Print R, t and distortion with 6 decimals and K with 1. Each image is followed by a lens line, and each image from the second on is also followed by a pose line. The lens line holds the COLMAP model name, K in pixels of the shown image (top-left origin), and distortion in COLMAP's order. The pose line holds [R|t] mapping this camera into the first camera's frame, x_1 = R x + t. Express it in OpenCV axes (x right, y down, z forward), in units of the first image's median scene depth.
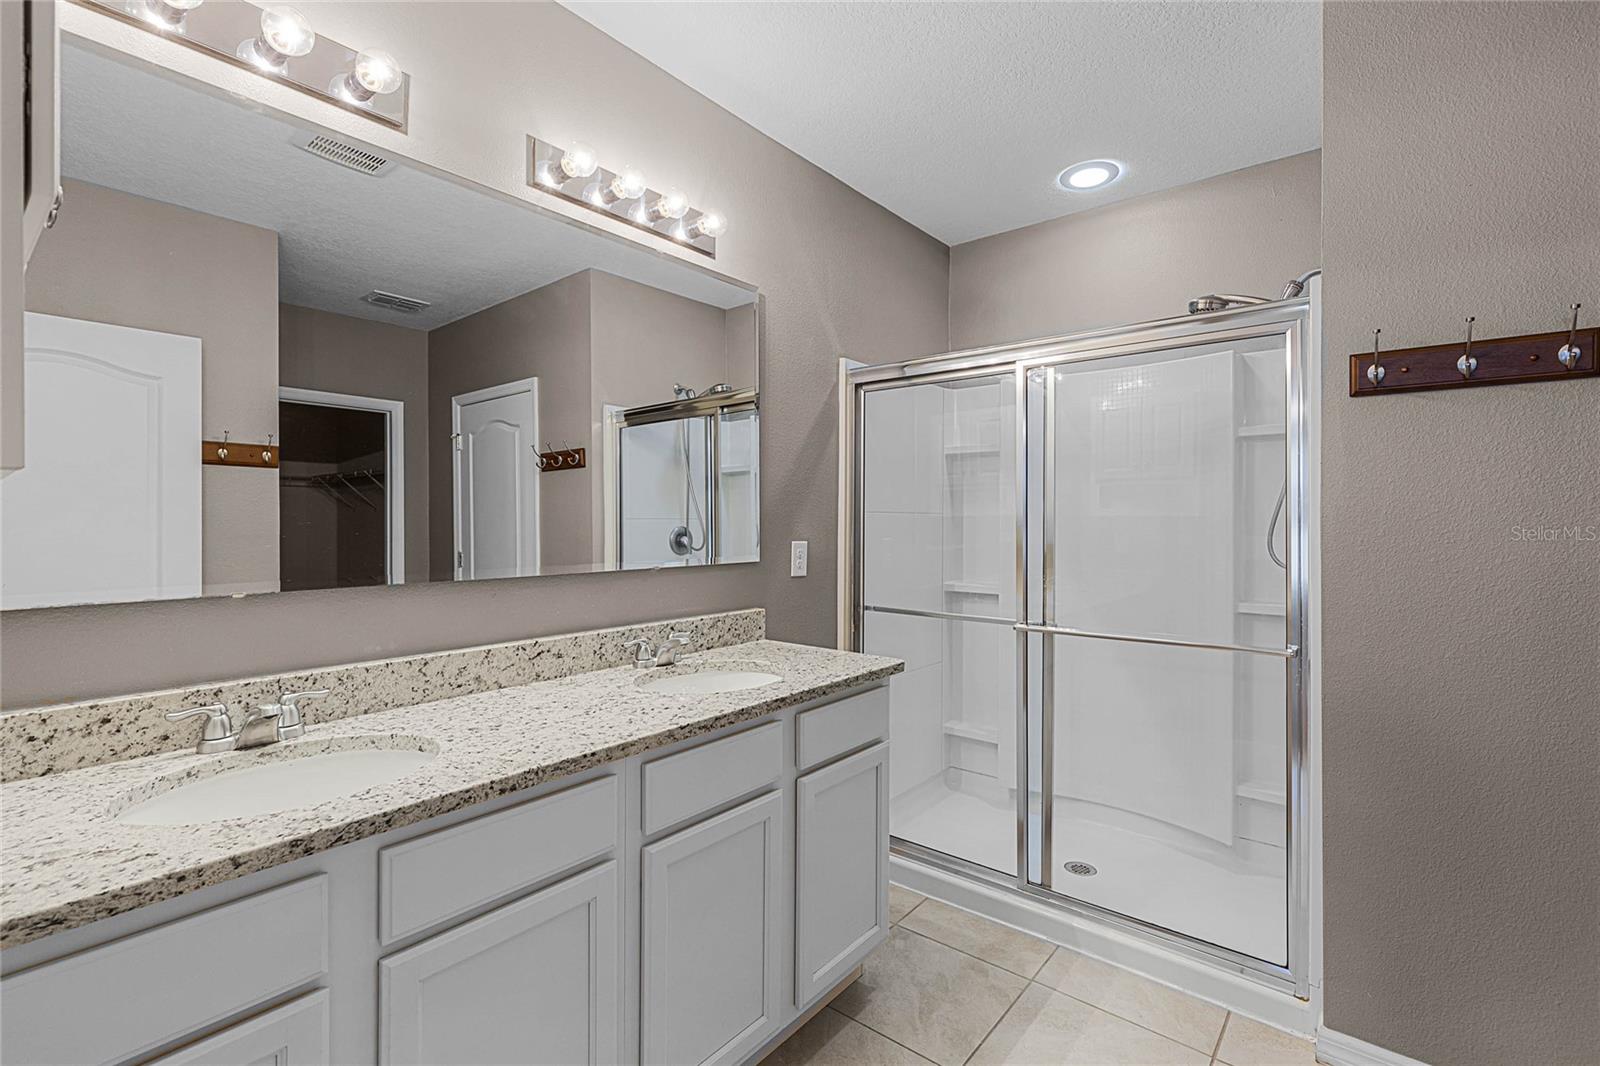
lens RADIAL K [[722.1, 0, 798.2], [0, 722.1, 515.8], [0, 0, 1]] dist [0.001316, -0.000287]
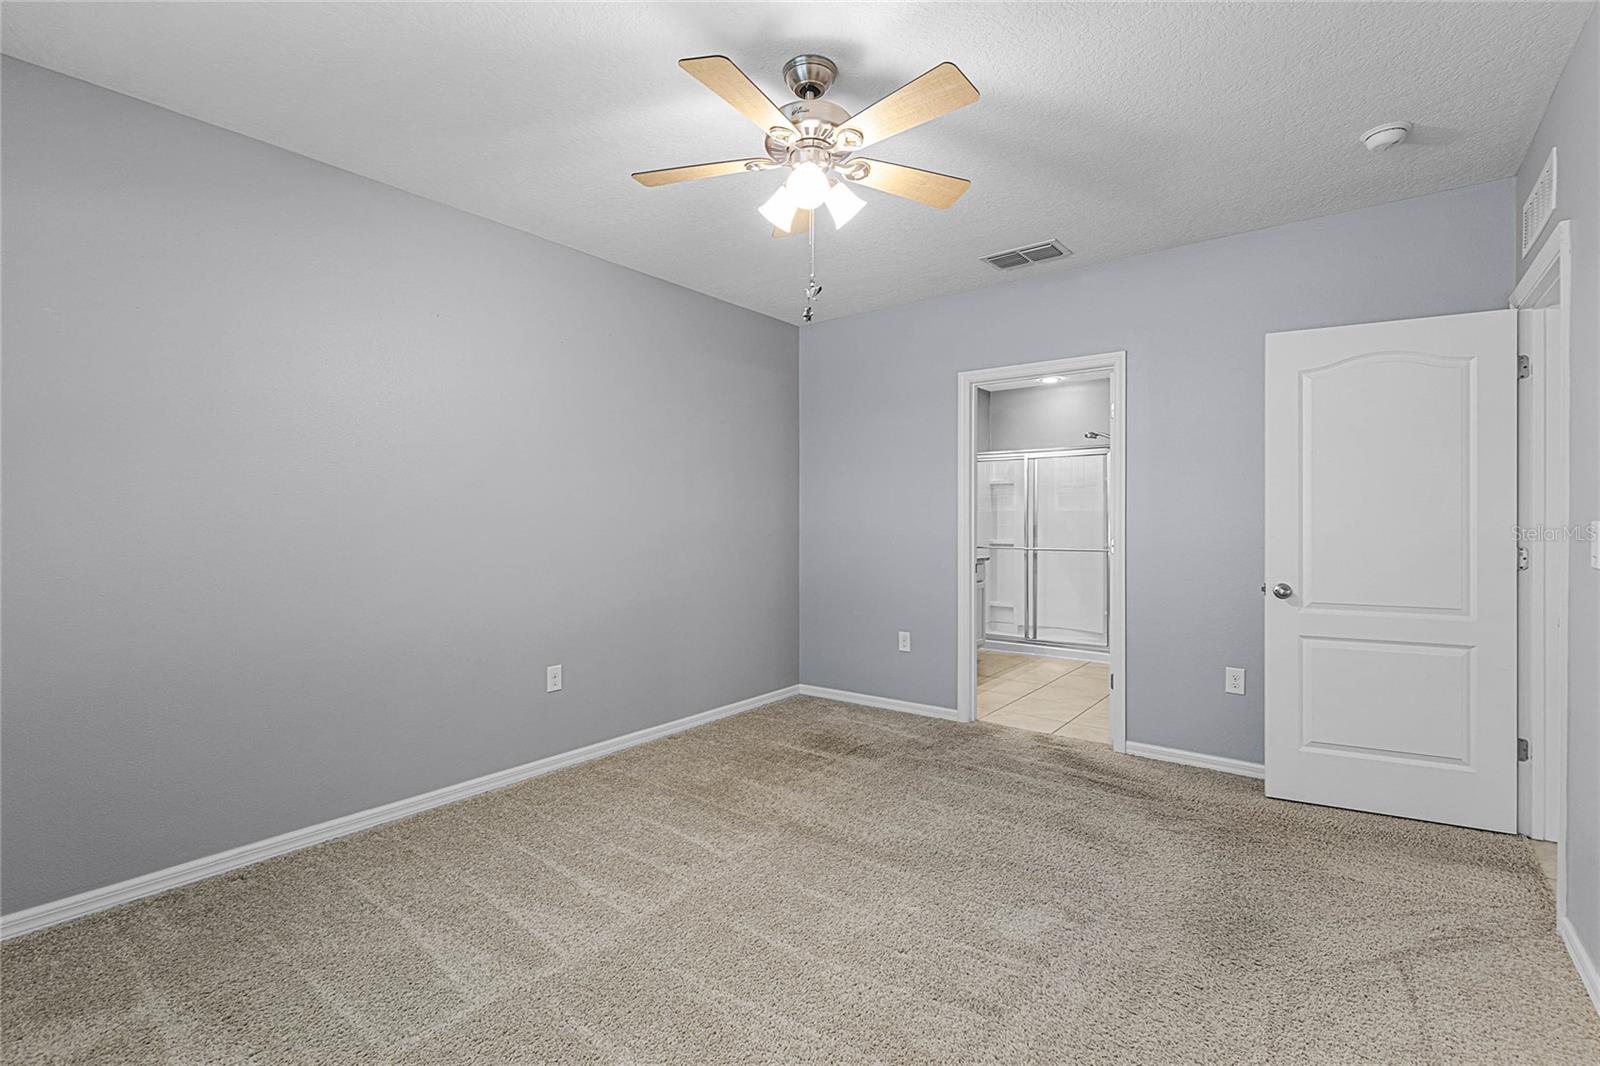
lens RADIAL K [[722.1, 0, 798.2], [0, 722.1, 515.8], [0, 0, 1]] dist [0.001316, -0.000287]
pose [[0.999685, -0.001837, 0.025035, -0.495266], [0.001818, 0.999998, 0.000792, 0.012966], [-0.025037, -0.000746, 0.999686, -1.368415]]
